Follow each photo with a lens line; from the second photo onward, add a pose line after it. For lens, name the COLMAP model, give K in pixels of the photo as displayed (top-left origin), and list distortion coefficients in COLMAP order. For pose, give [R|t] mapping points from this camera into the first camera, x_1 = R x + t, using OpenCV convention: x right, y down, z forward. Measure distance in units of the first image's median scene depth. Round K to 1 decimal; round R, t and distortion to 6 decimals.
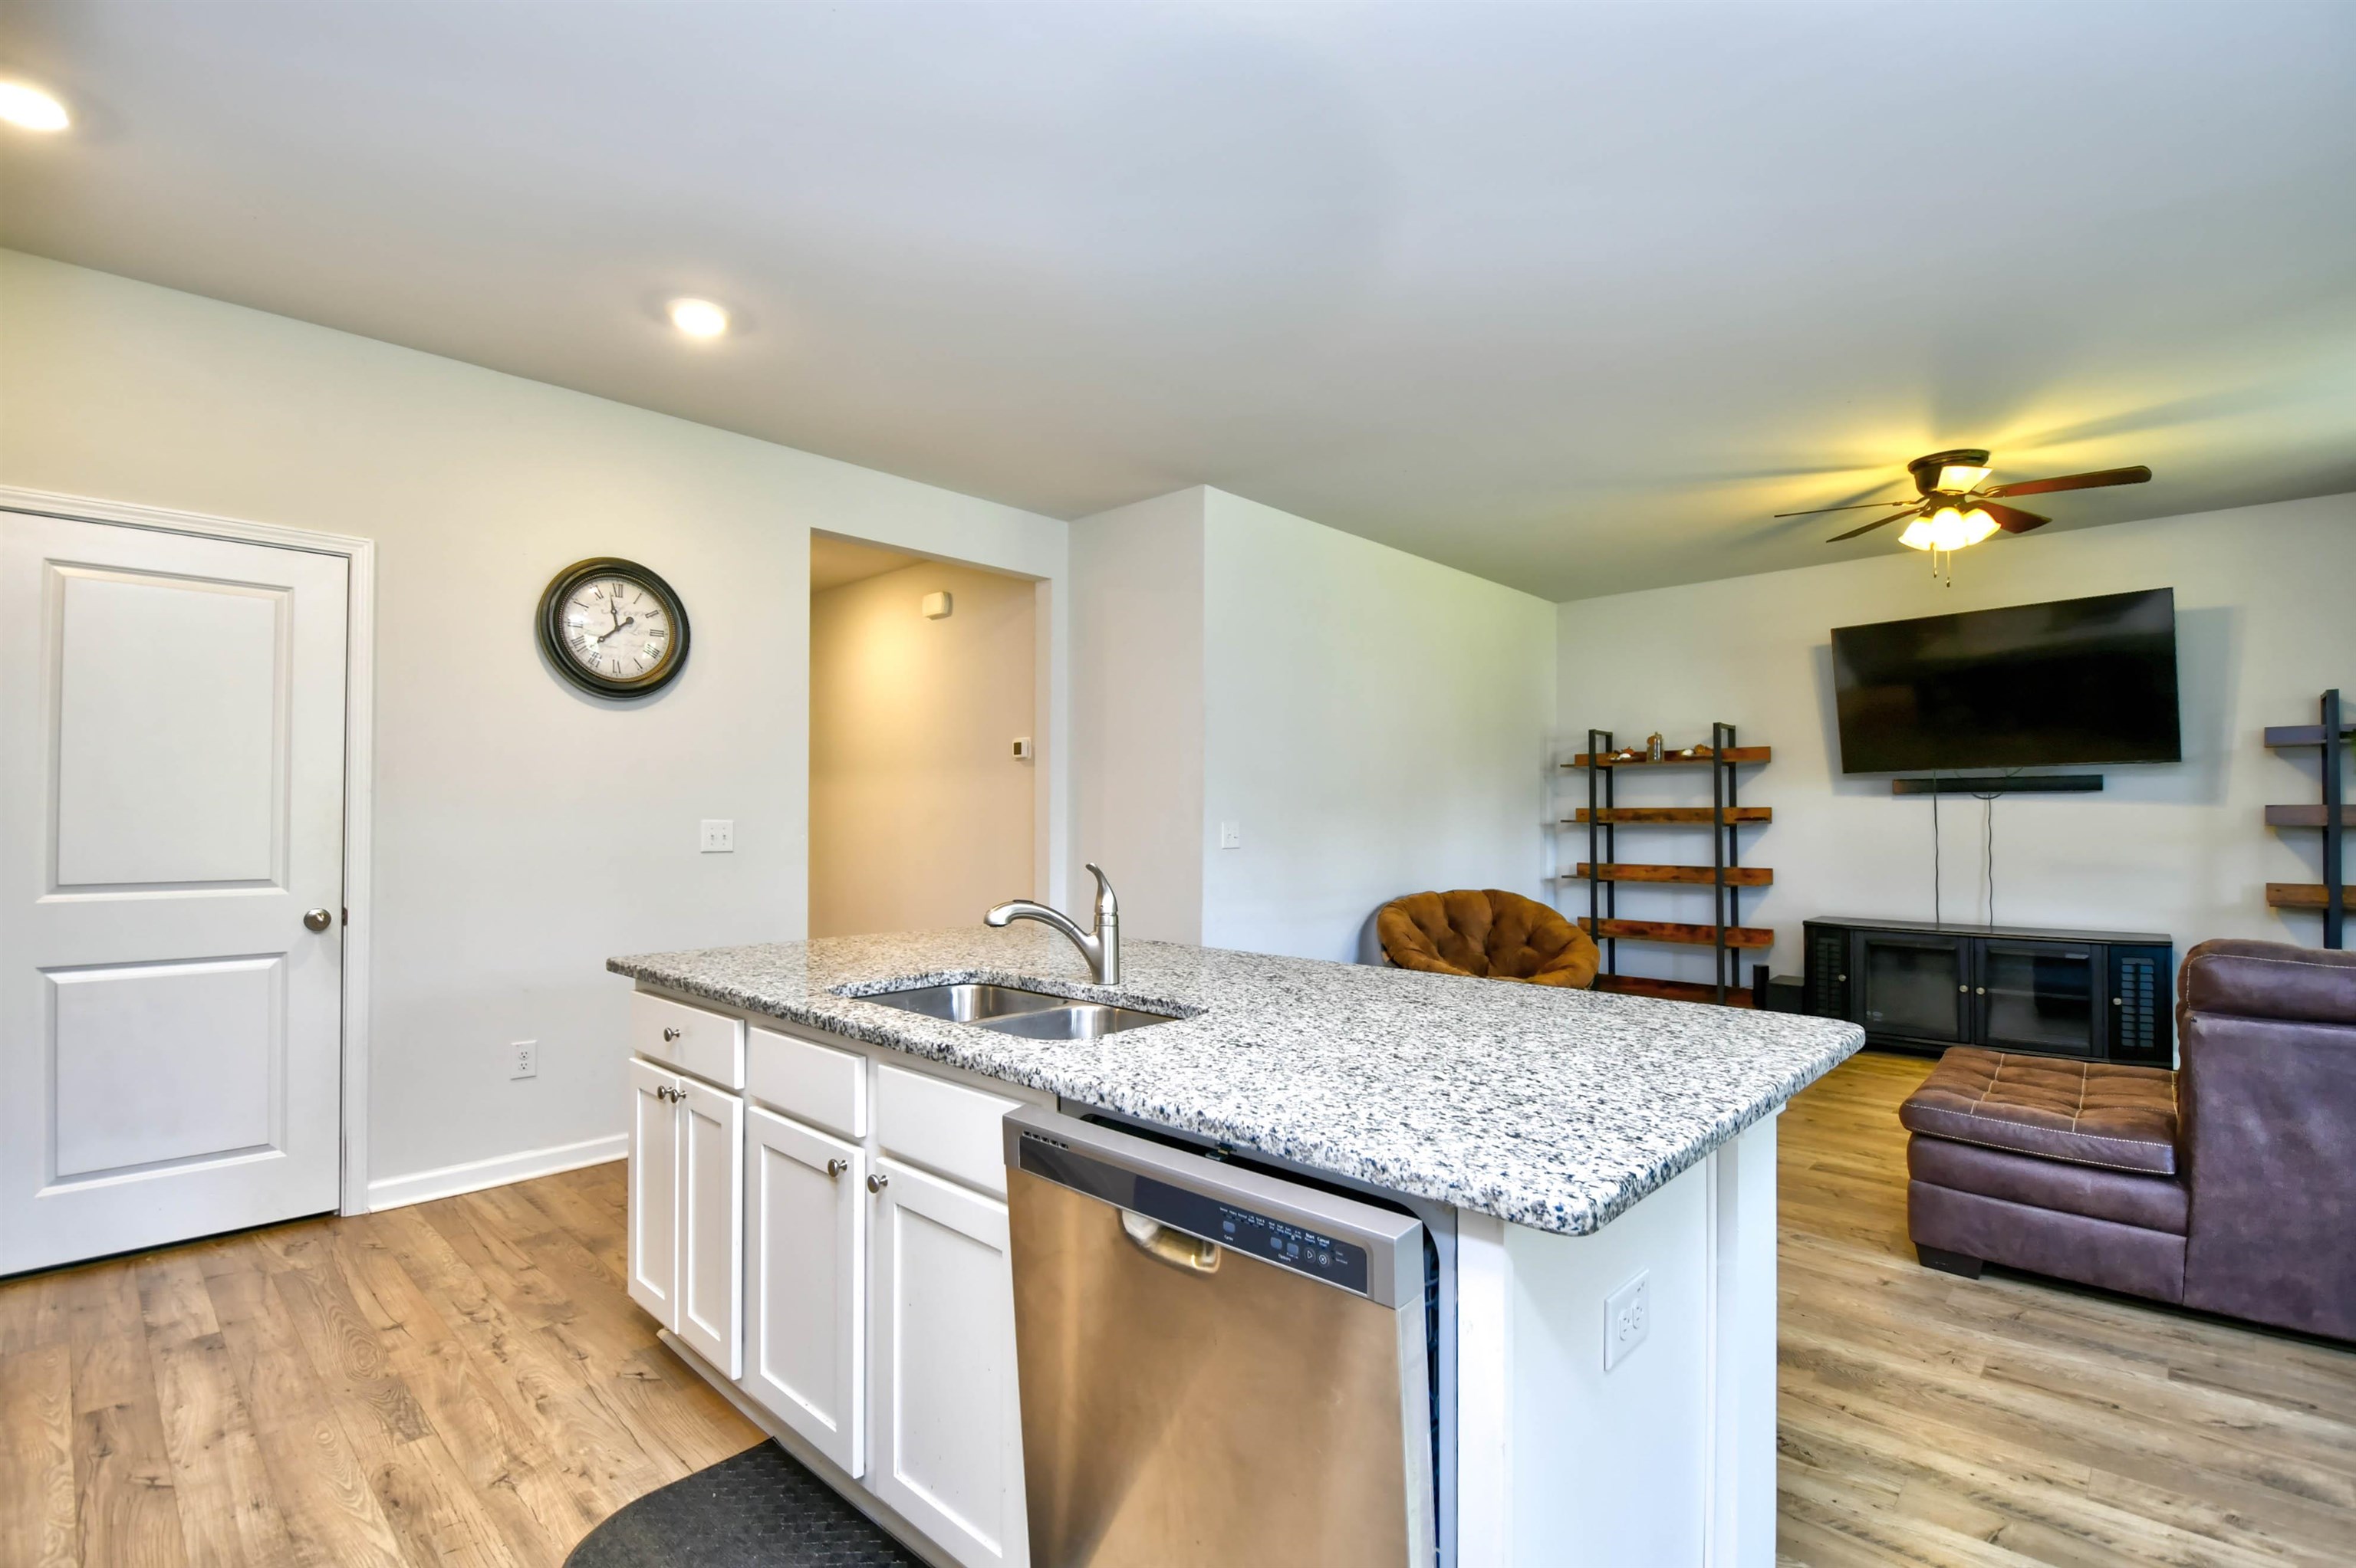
lens RADIAL K [[1057.4, 0, 1173.1], [0, 1057.4, 787.8], [0, 0, 1]] dist [-0.000921, -0.007994]
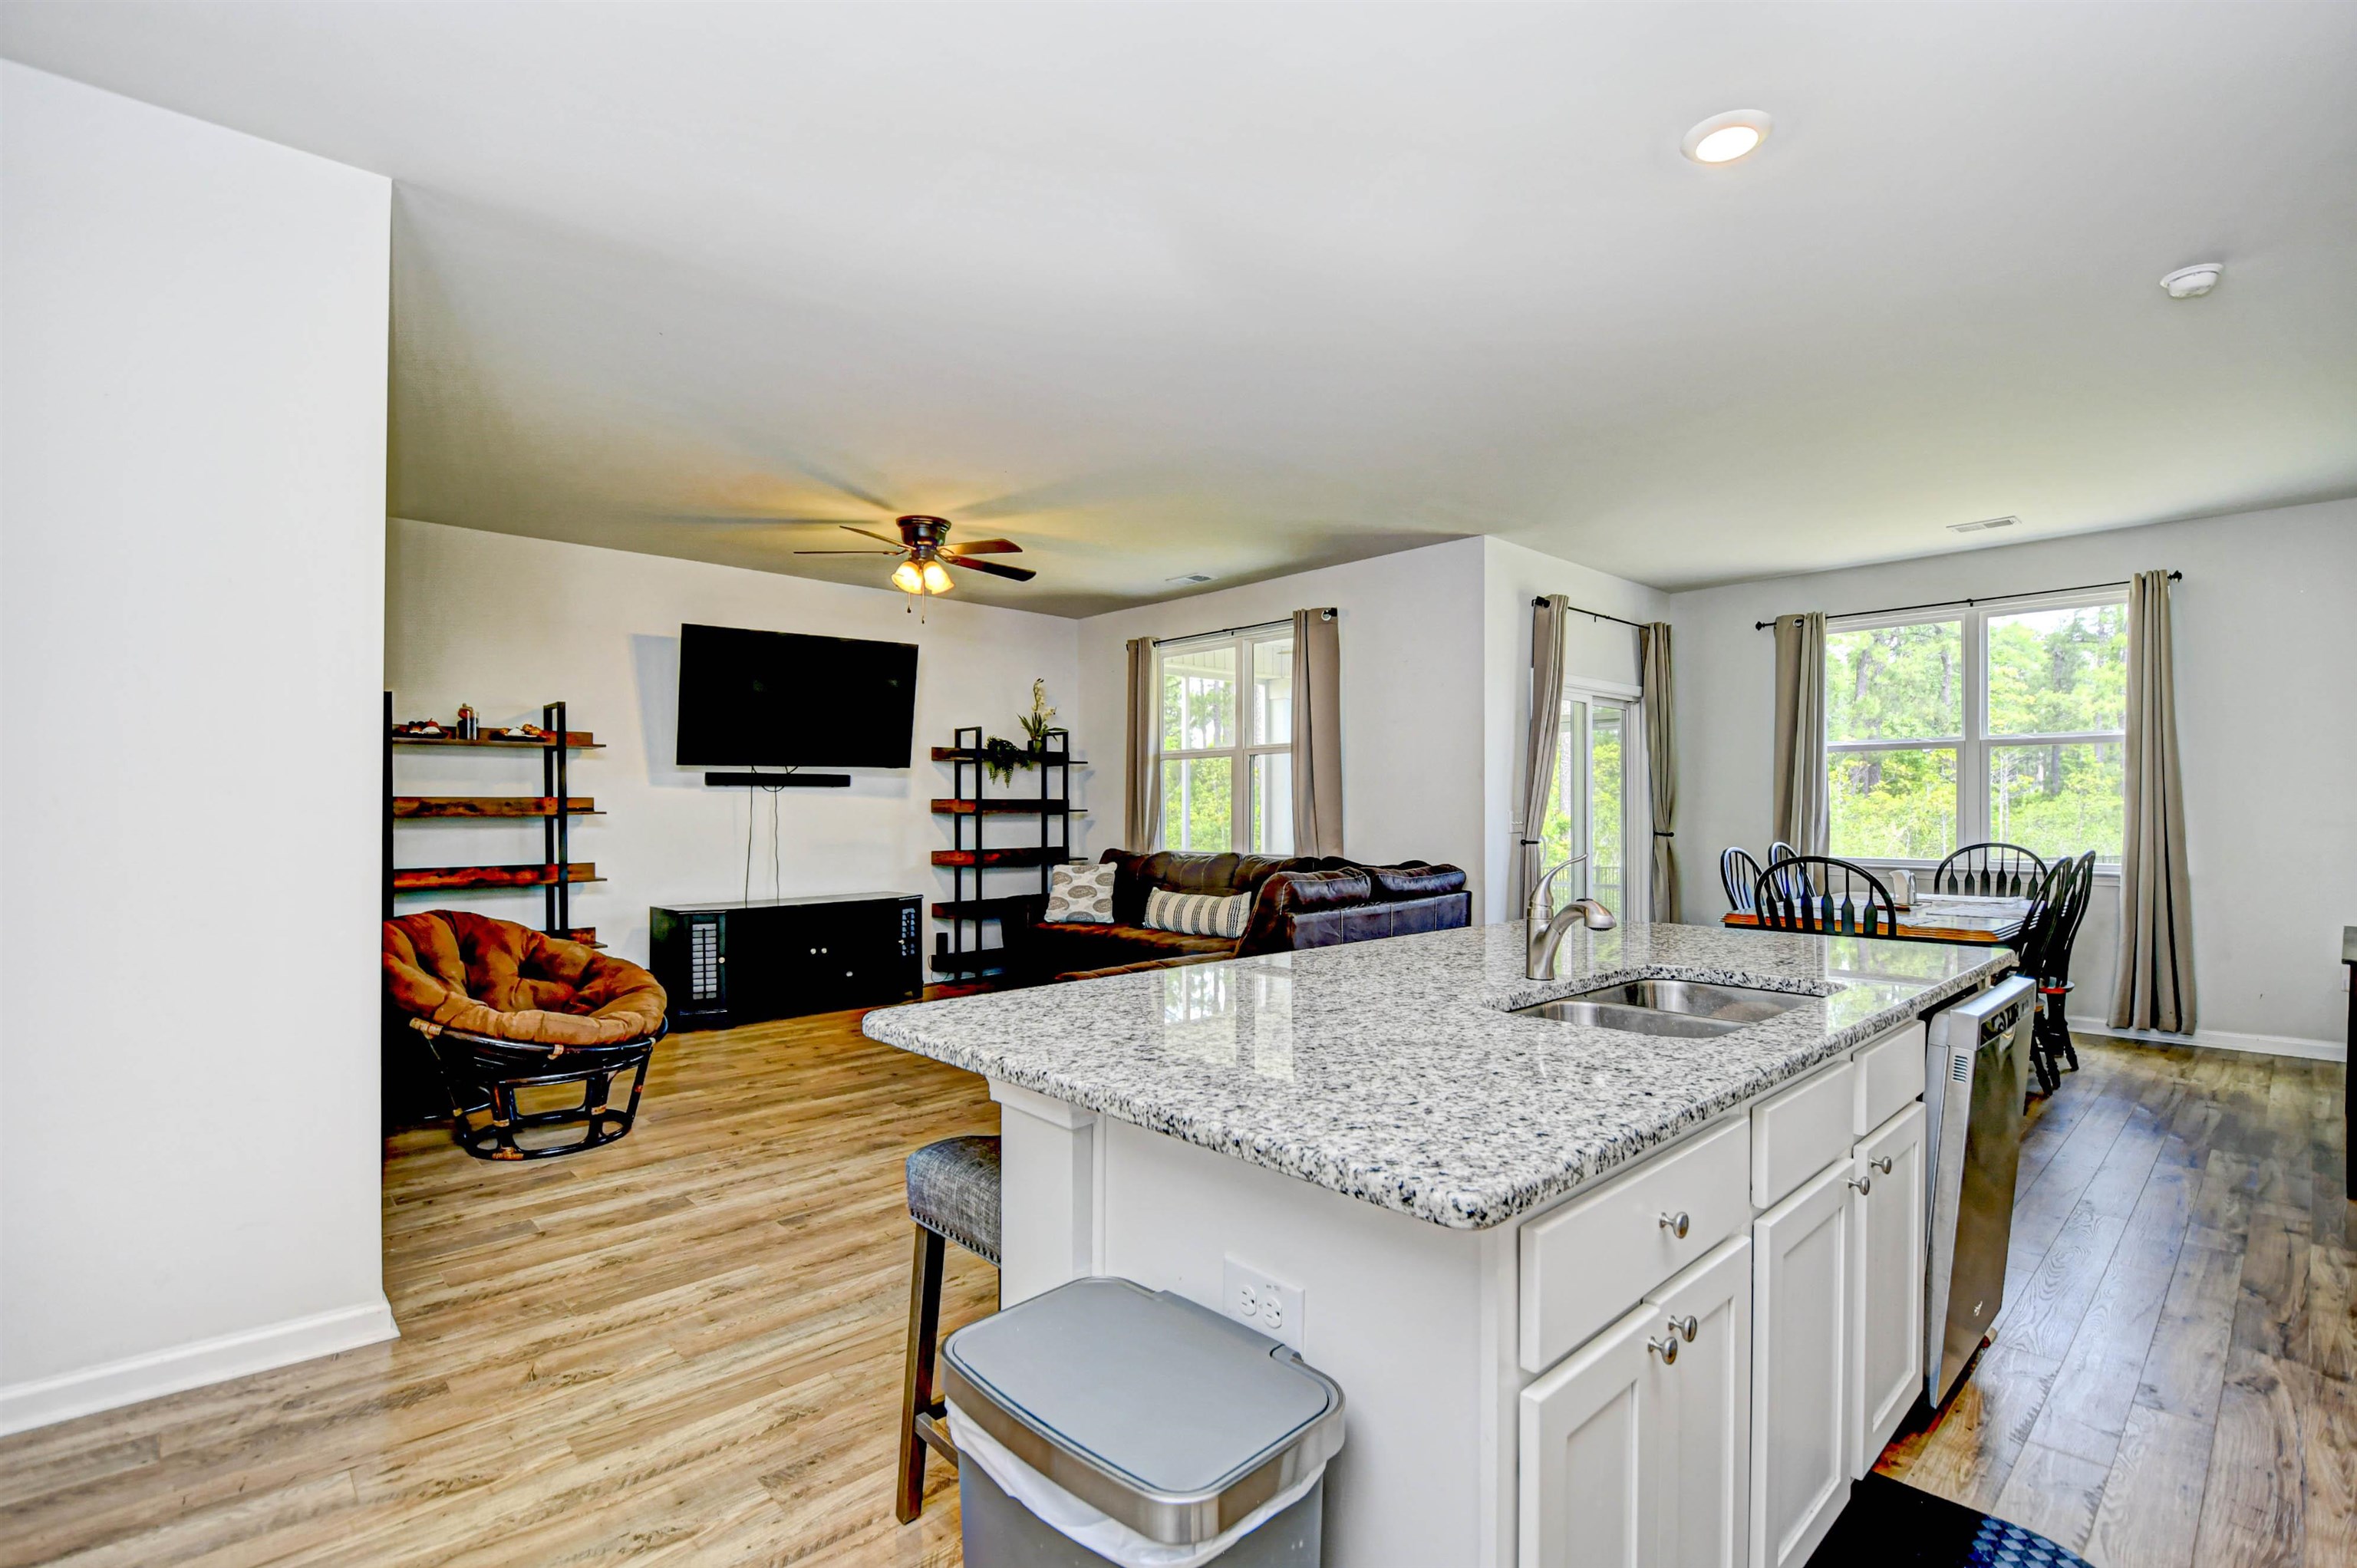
lens RADIAL K [[1057.9, 0, 1188.5], [0, 1057.9, 793.3], [0, 0, 1]] dist [-0.000921, -0.007994]
pose [[0.051211, 0.013187, 0.998601, -0.435082], [-0.025634, 0.999601, -0.011886, 0.016757], [-0.998359, -0.024989, 0.051529, 0.528879]]
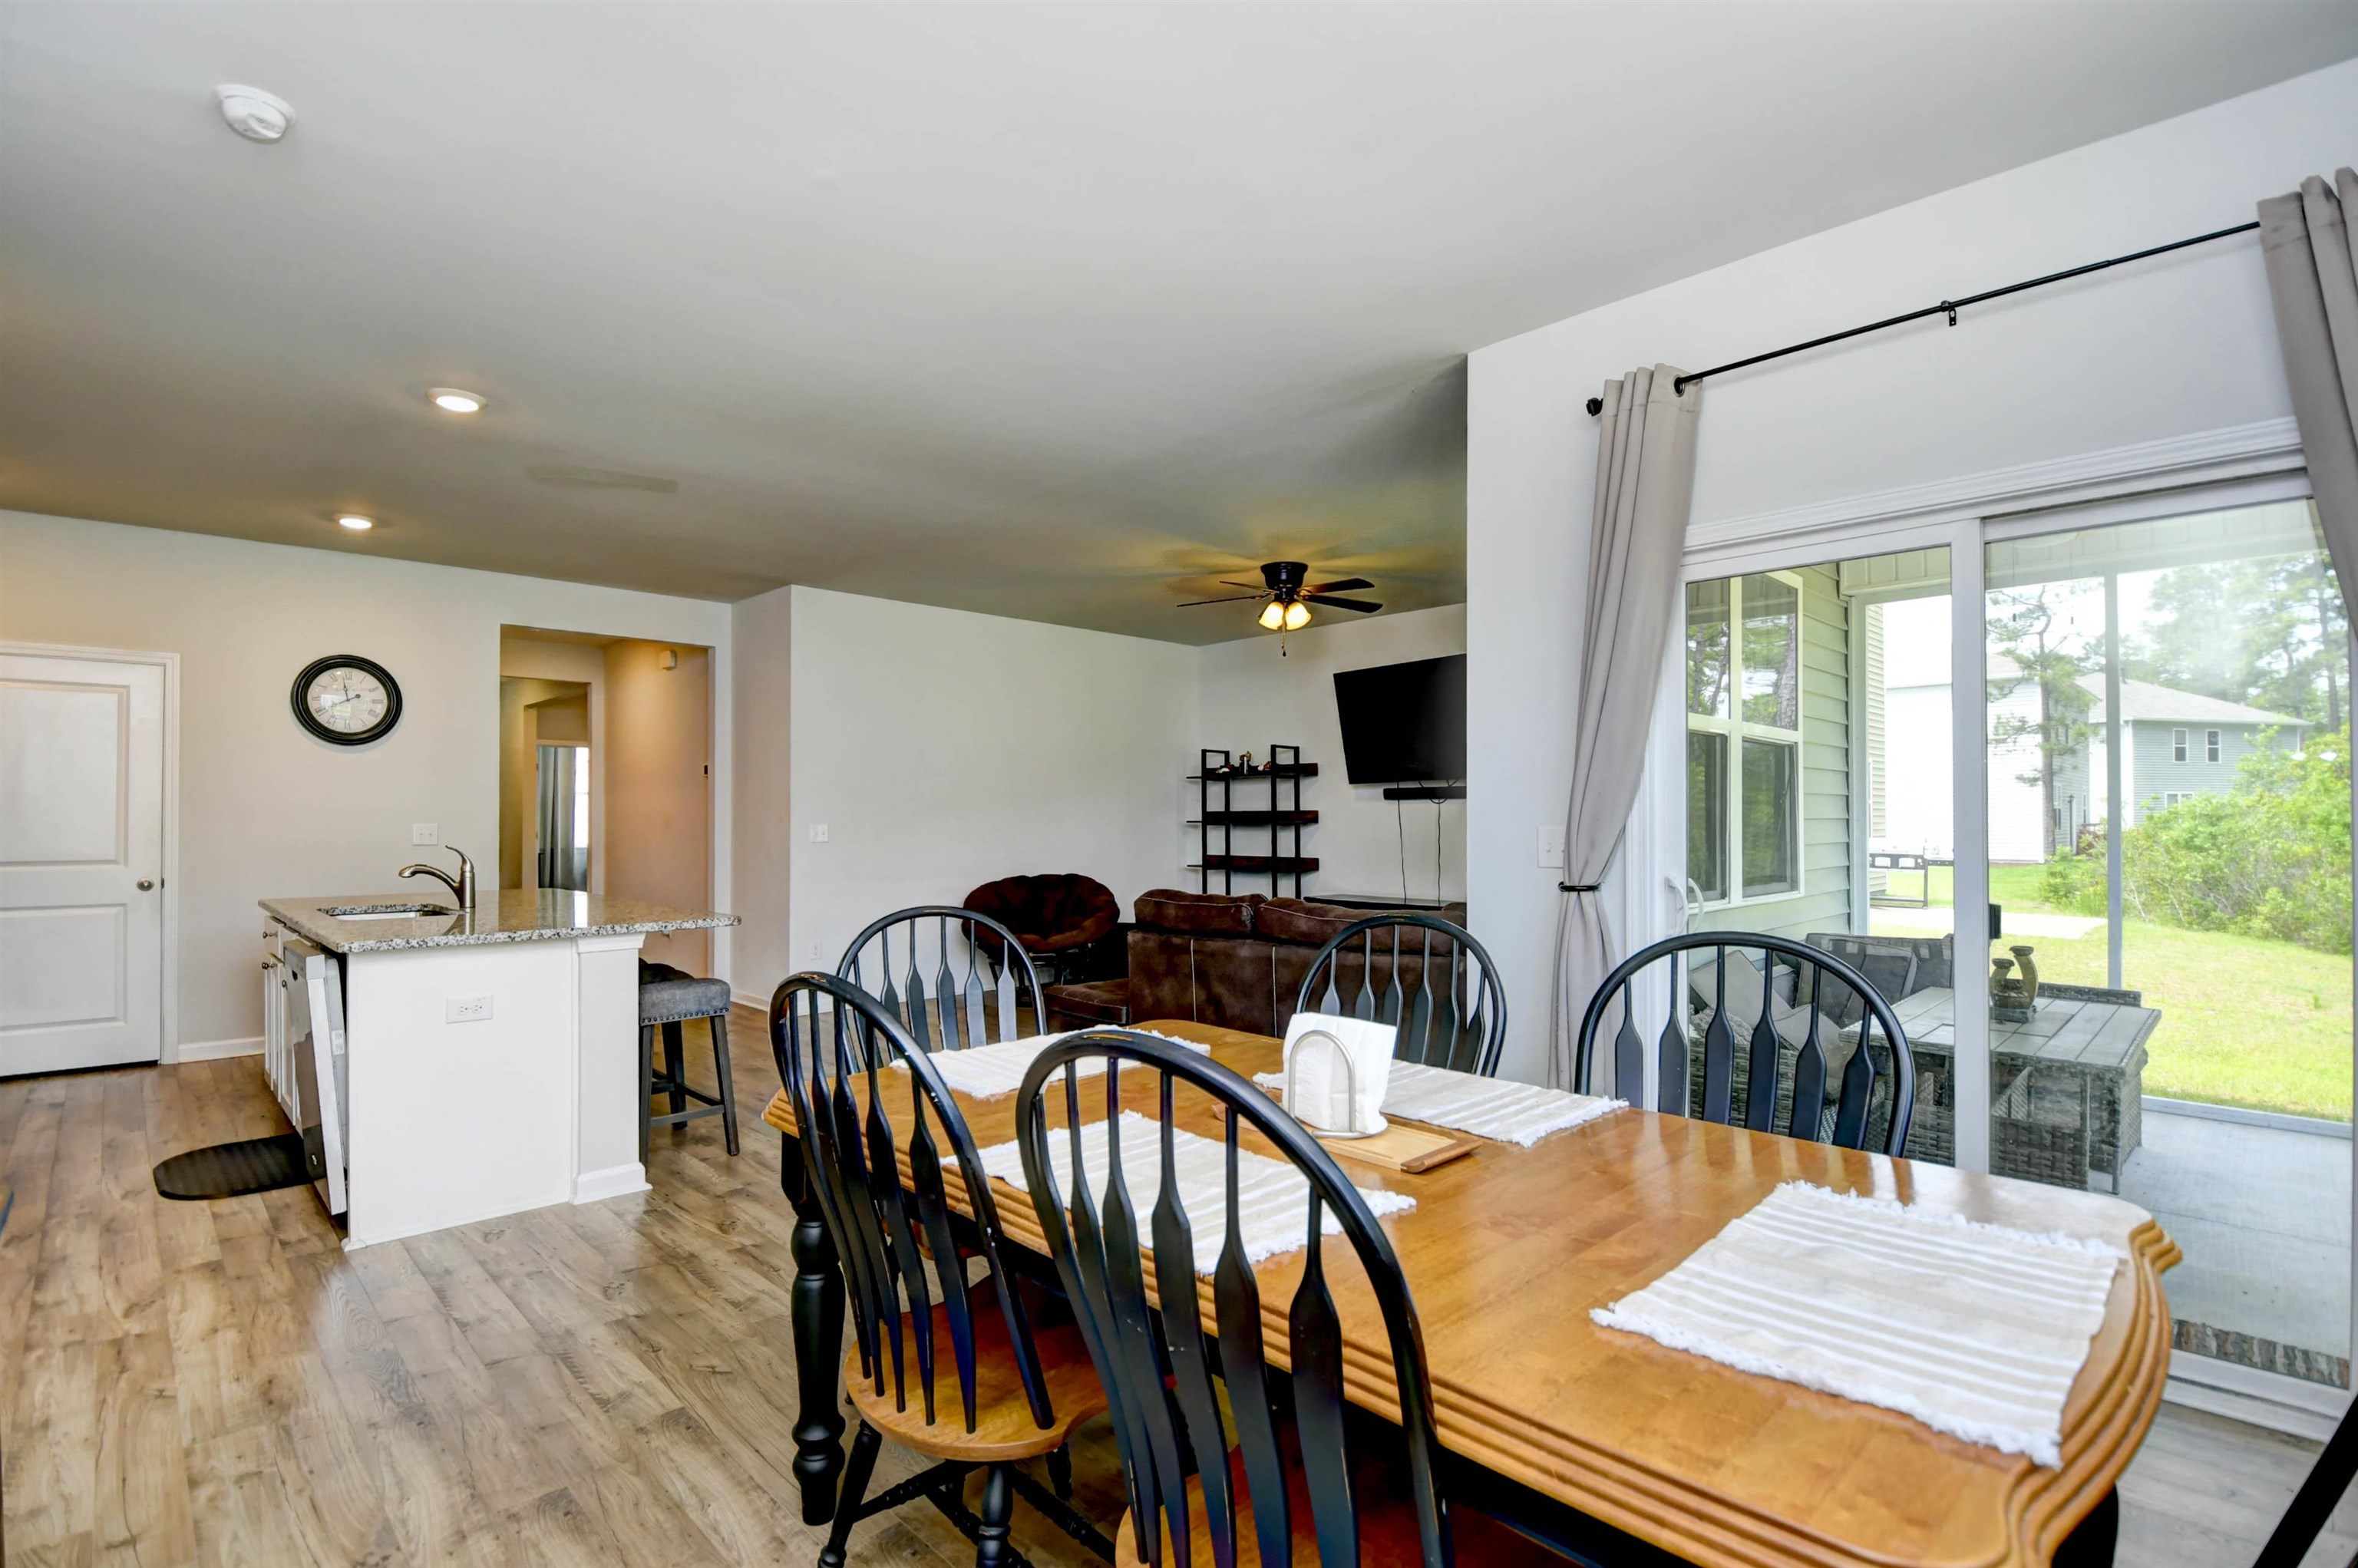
lens RADIAL K [[1083.1, 0, 1201.9], [0, 1083.1, 807.5], [0, 0, 1]] dist [-0.030408, -0.000797]
pose [[0.999851, -0.006528, -0.015960, 0.555590], [0.006836, 0.999790, 0.019307, -0.011791], [0.015830, -0.019413, 0.999686, -0.397362]]
